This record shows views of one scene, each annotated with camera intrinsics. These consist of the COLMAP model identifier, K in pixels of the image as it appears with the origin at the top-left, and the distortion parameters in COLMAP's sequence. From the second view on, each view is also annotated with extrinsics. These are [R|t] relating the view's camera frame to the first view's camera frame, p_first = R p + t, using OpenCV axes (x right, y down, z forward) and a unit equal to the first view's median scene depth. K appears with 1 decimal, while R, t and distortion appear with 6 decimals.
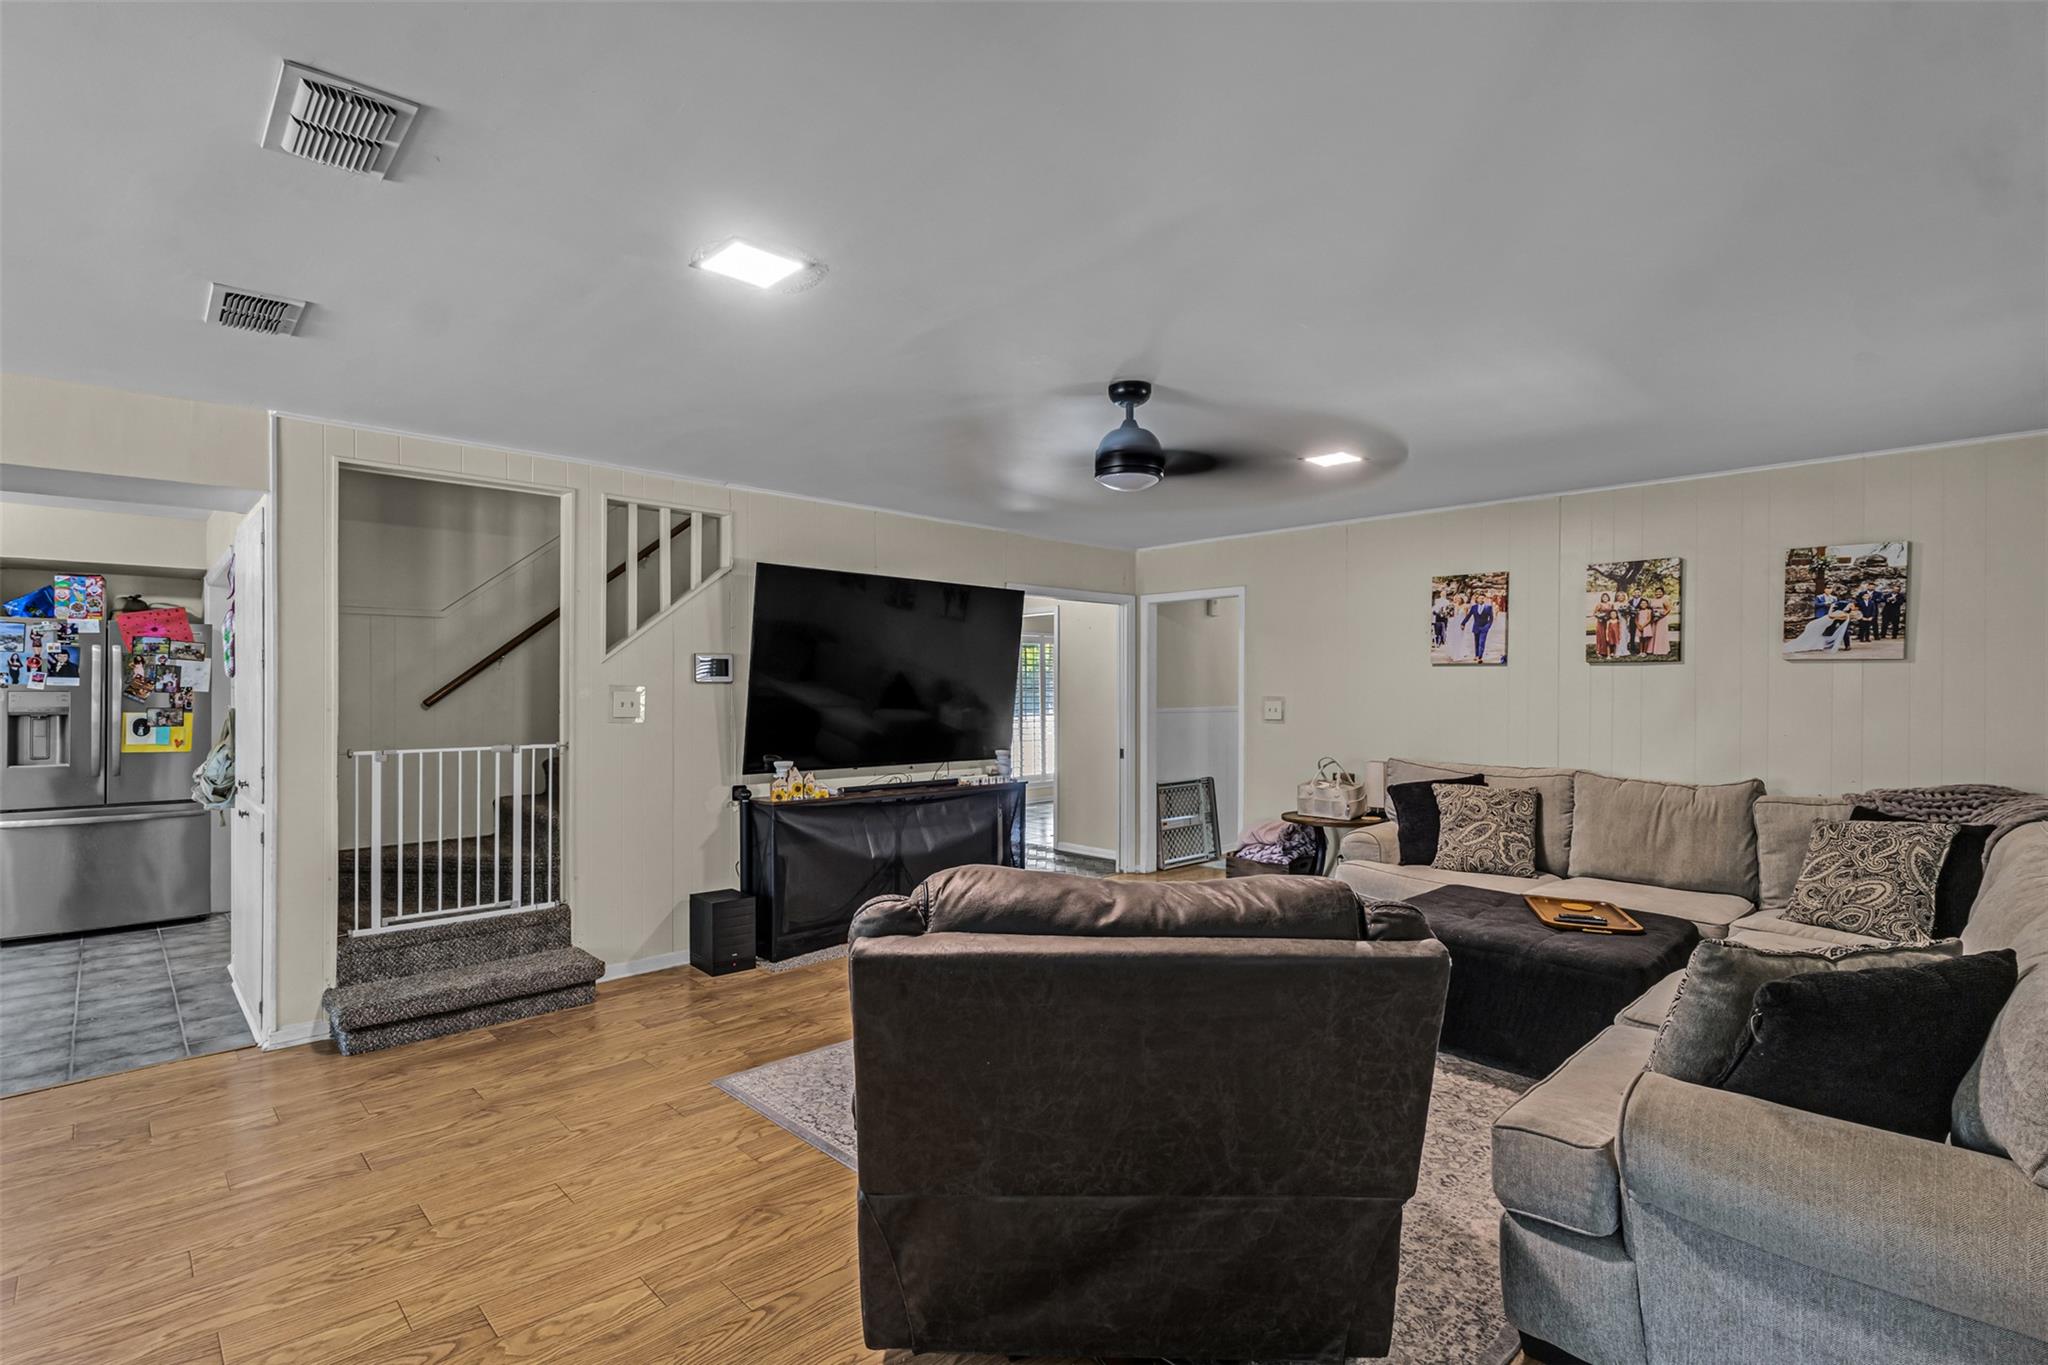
lens RADIAL K [[957.9, 0, 1023.3], [0, 957.9, 687.6], [0, 0, 1]] dist [0.004159, 0.000016]
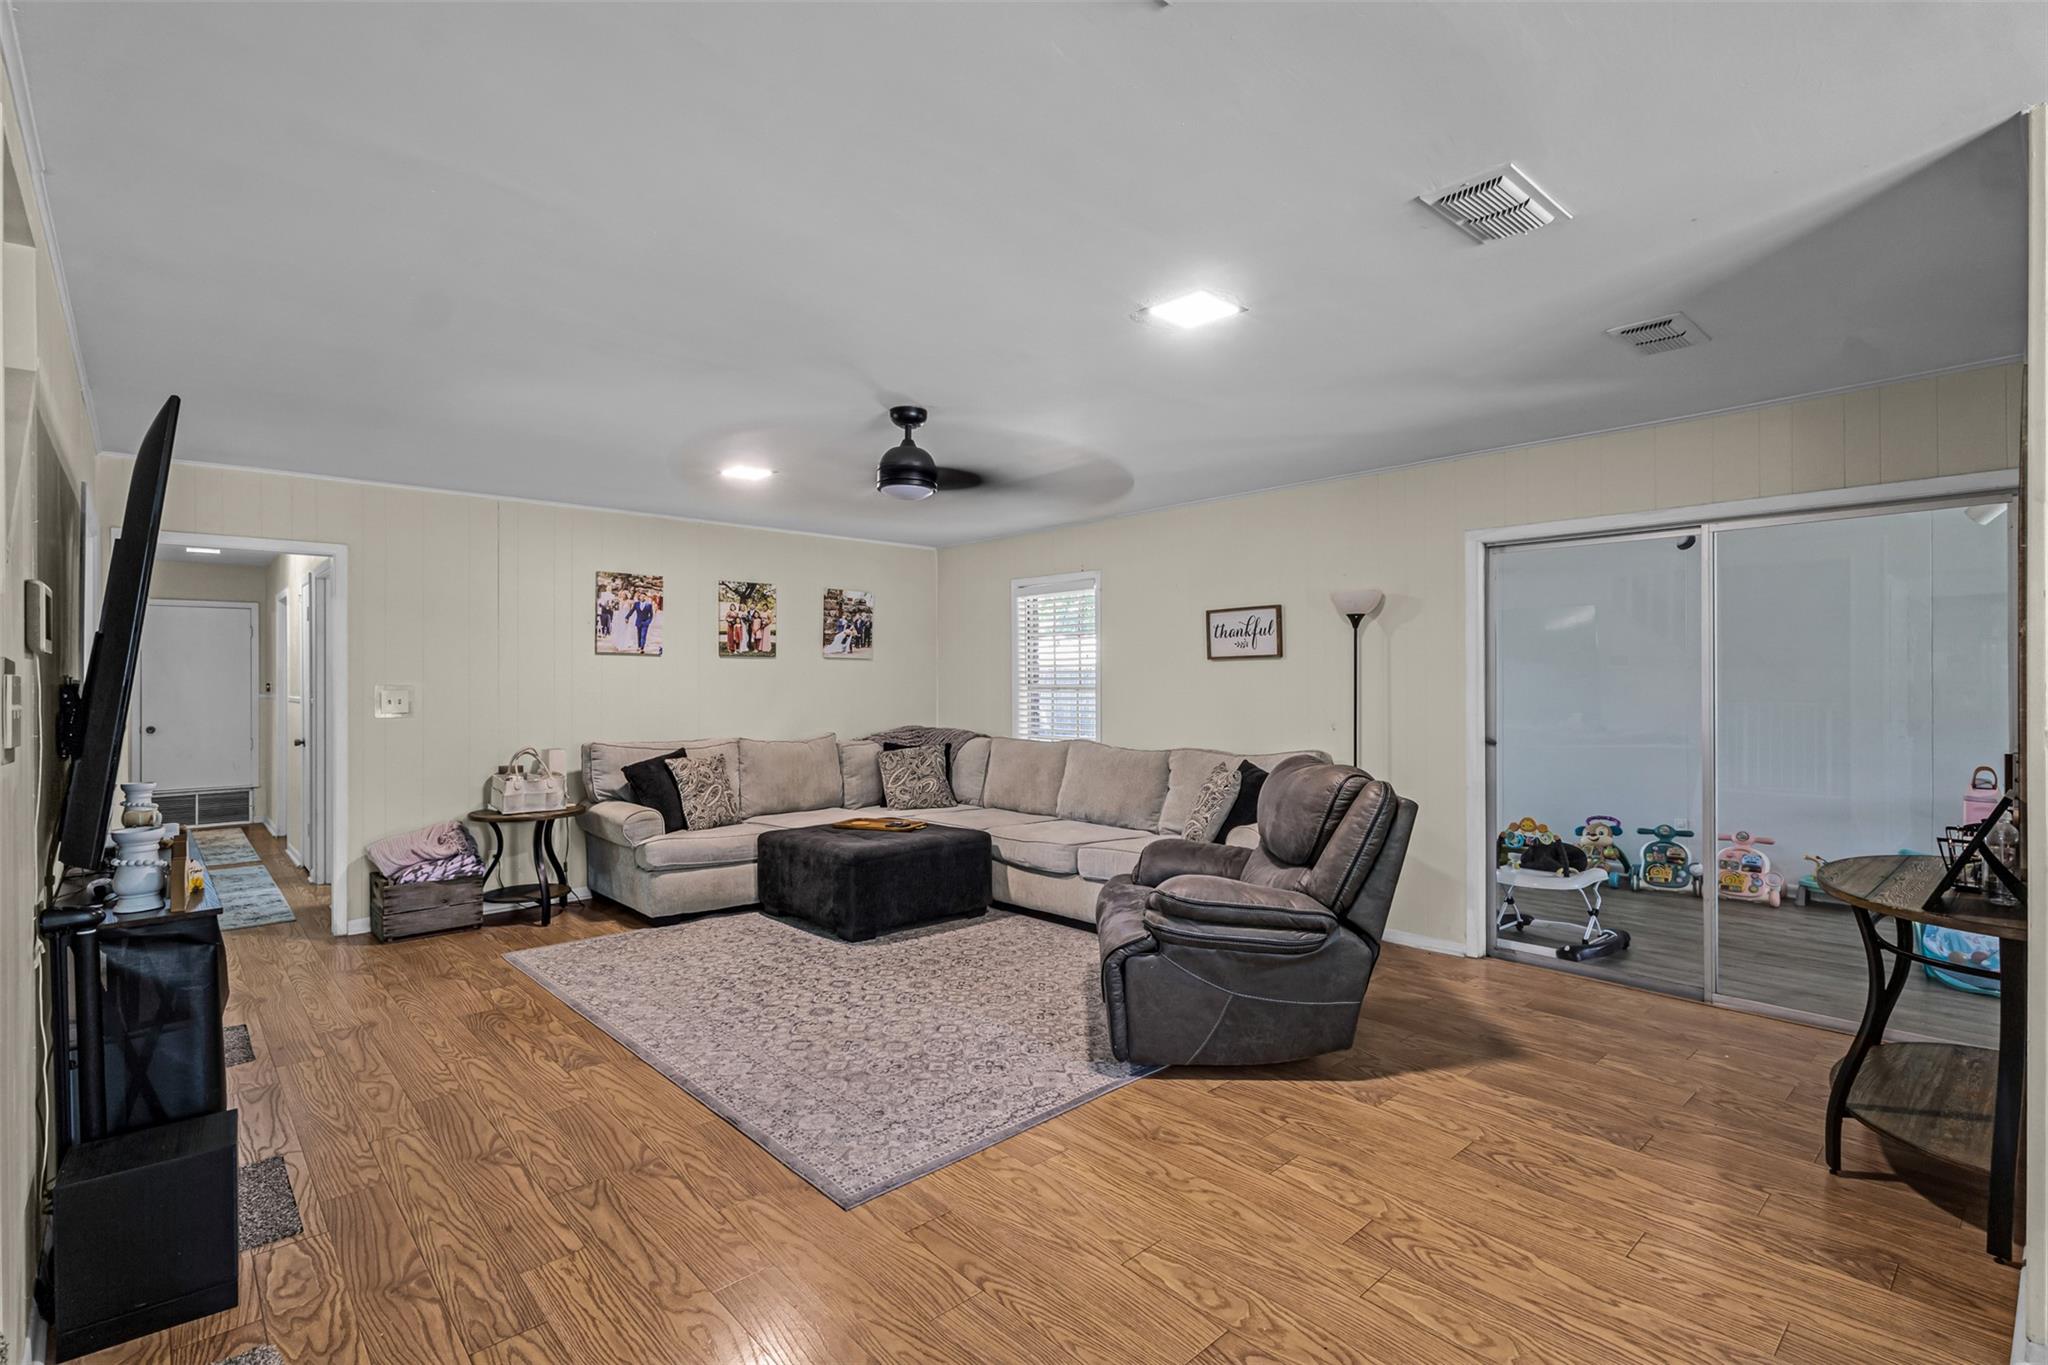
lens RADIAL K [[957.9, 0, 1010.5], [0, 957.9, 678.5], [0, 0, 1]] dist [0.004159, 0.000016]
pose [[0.034891, -0.000124, 0.999391, -0.702929], [0.001296, 0.999999, 0.000079, 0.005450], [-0.999390, 0.001293, 0.034891, 0.567706]]
